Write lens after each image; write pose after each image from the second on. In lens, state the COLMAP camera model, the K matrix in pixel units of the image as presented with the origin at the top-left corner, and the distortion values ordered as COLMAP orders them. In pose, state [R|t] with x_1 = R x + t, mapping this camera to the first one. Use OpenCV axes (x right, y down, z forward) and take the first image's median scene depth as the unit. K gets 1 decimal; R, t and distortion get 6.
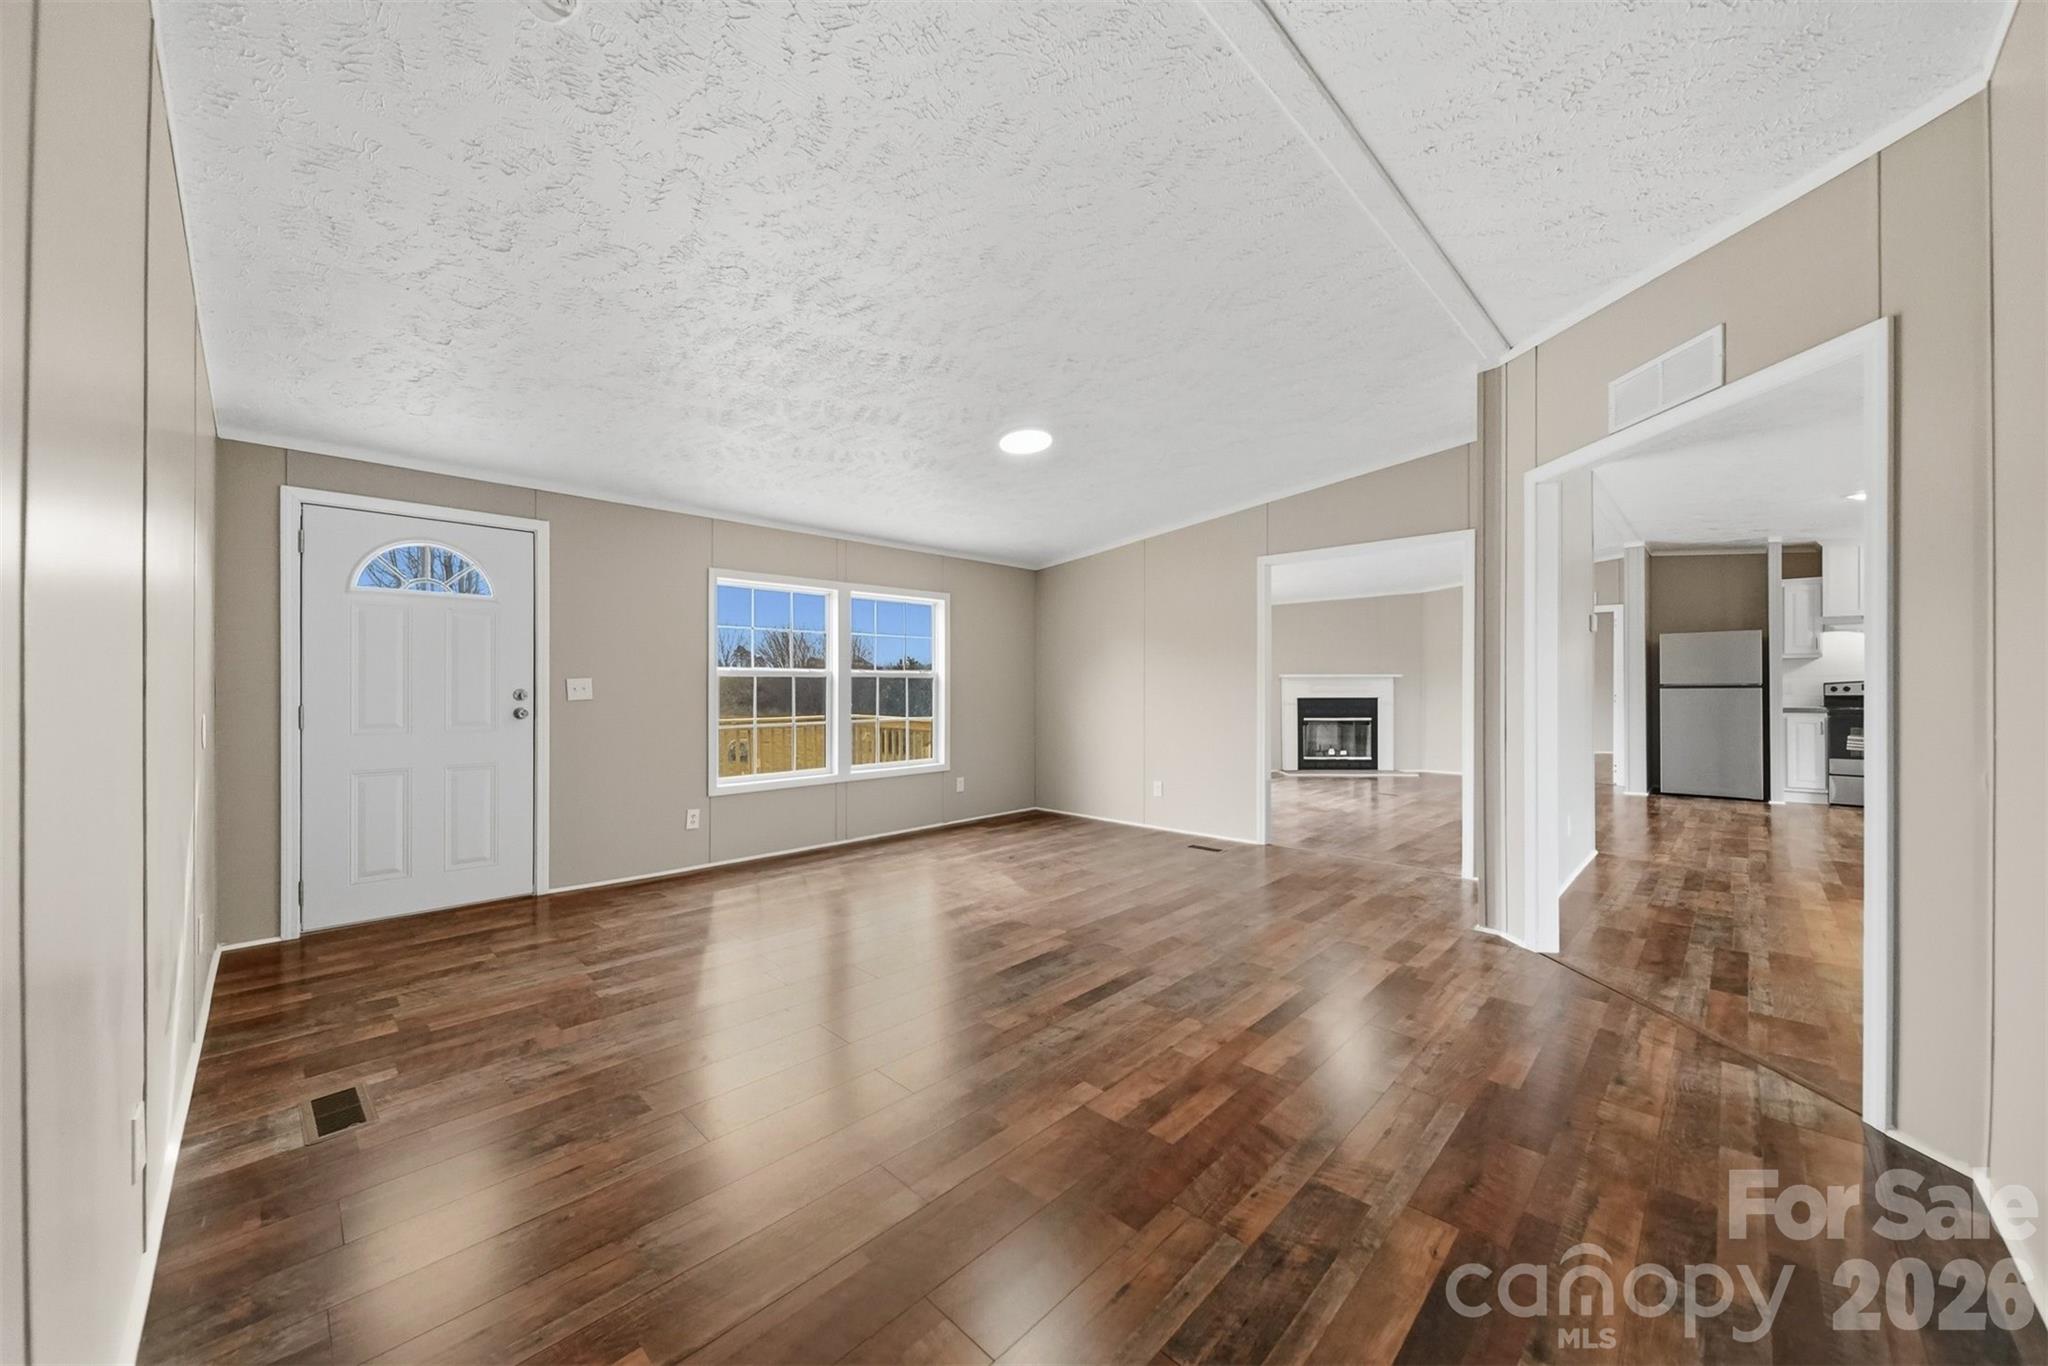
lens RADIAL K [[728.0, 0, 1018.3], [0, 728.0, 680.8], [0, 0, 1]] dist [-0.002127, -0.001746]
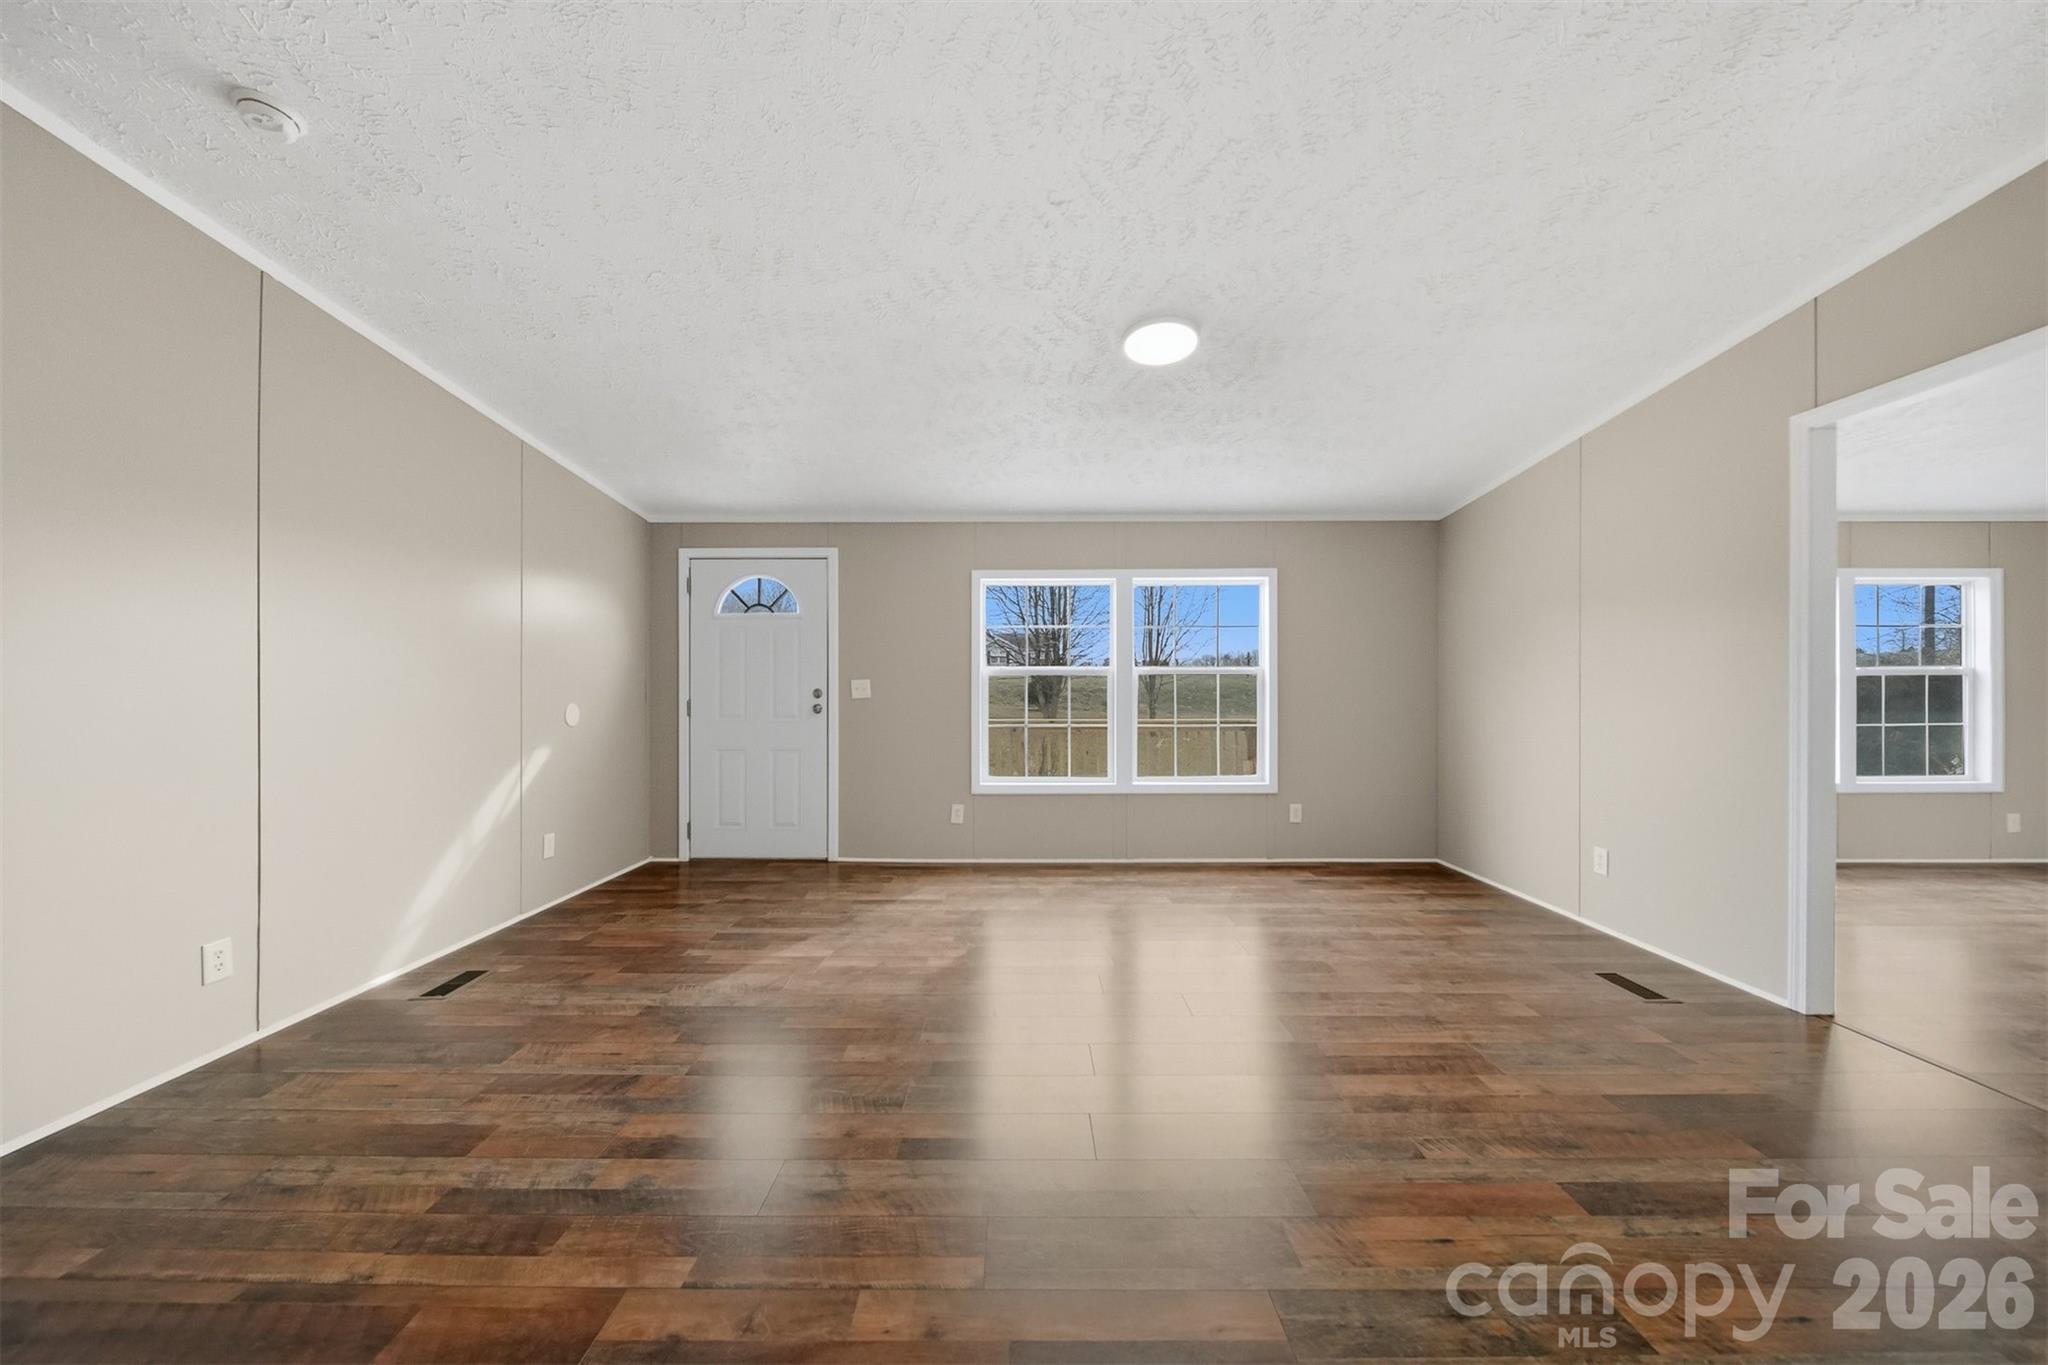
lens RADIAL K [[728.0, 0, 1018.3], [0, 728.0, 680.3], [0, 0, 1]] dist [-0.002127, -0.001746]
pose [[0.698061, -0.009605, -0.715974, 0.419102], [0.006313, 0.999954, -0.007260, 0.008750], [0.716010, 0.000548, 0.698089, 0.390927]]
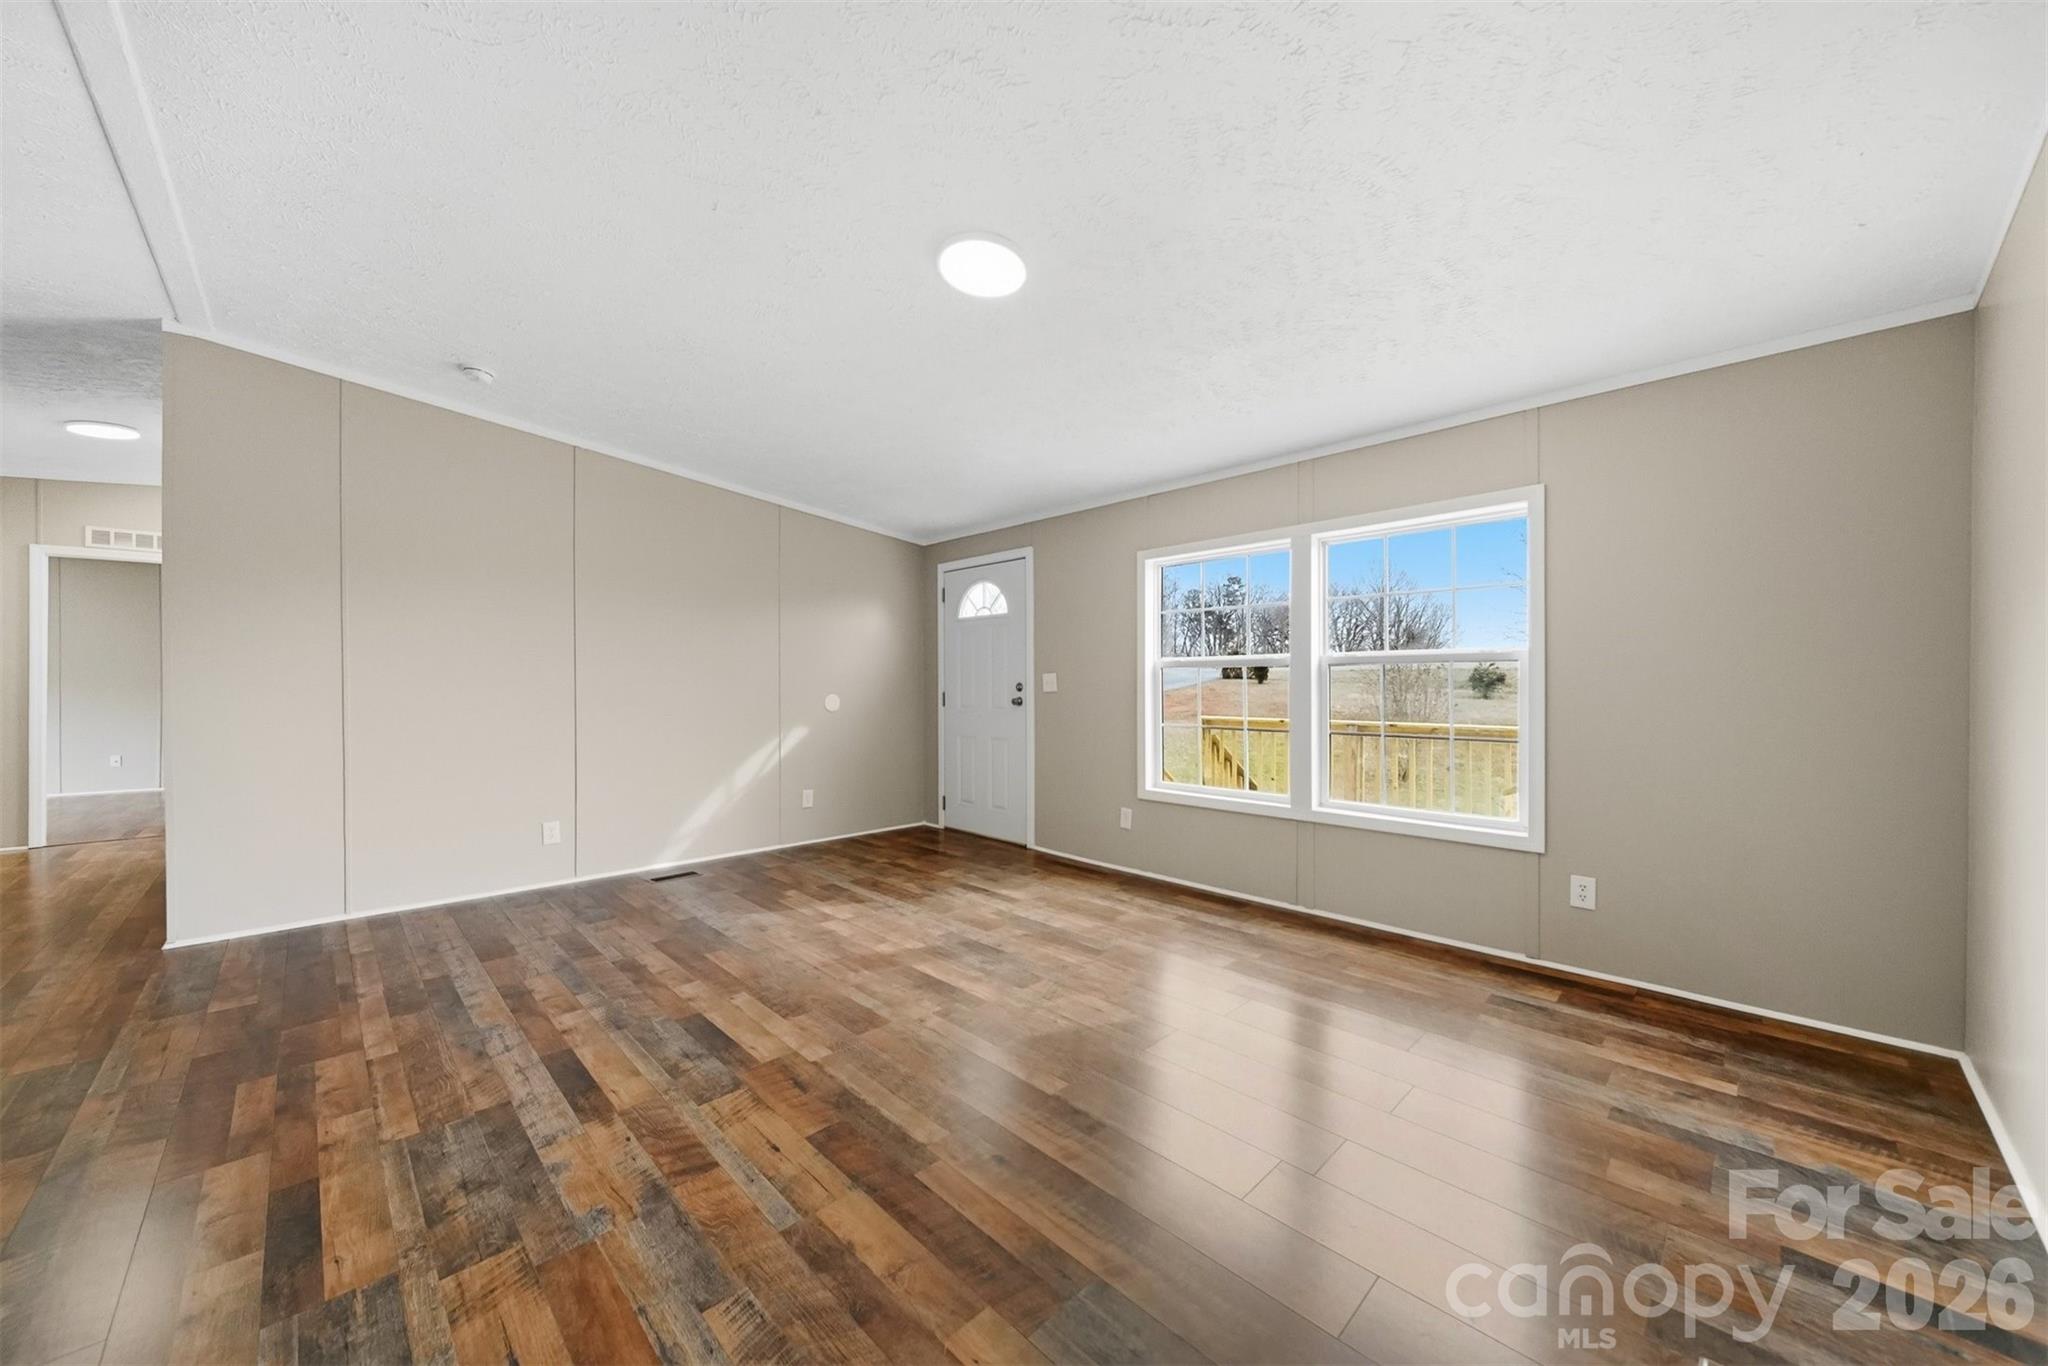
lens RADIAL K [[728.0, 0, 1018.3], [0, 728.0, 680.8], [0, 0, 1]] dist [-0.002127, -0.001746]
pose [[-0.017695, -0.003261, -0.999838, 0.598842], [0.010231, 0.999942, -0.003442, 0.012744], [0.999791, -0.010290, -0.017661, 1.019792]]
